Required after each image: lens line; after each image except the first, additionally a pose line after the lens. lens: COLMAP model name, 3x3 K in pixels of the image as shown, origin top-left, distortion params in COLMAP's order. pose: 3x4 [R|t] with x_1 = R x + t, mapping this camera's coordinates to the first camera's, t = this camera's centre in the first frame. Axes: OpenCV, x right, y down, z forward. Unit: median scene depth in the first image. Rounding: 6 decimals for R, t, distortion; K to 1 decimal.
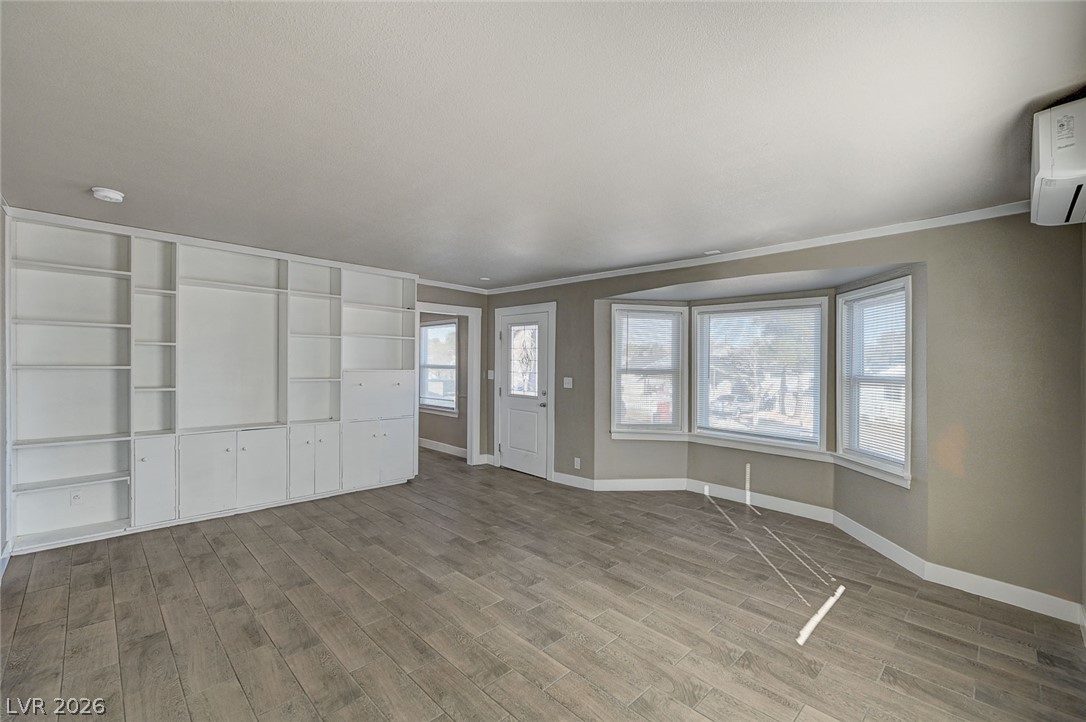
lens RADIAL K [[458.4, 0, 545.5], [0, 458.4, 358.8], [0, 0, 1]] dist [0.001328, 0.000550]
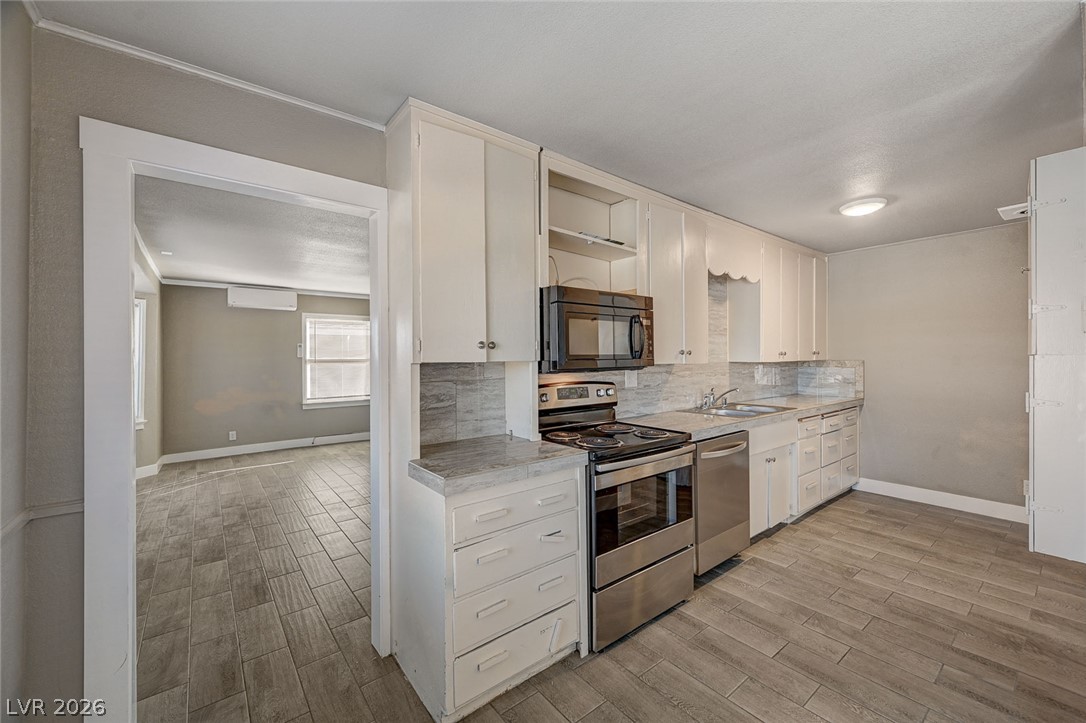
lens RADIAL K [[435.8, 0, 548.4], [0, 435.8, 357.3], [0, 0, 1]] dist [-0.000459, 0.000468]
pose [[-0.994705, -0.007081, 0.102523, -0.749751], [-0.007707, 0.999954, -0.005706, 0.022264], [-0.102478, -0.006465, -0.994714, 2.206302]]
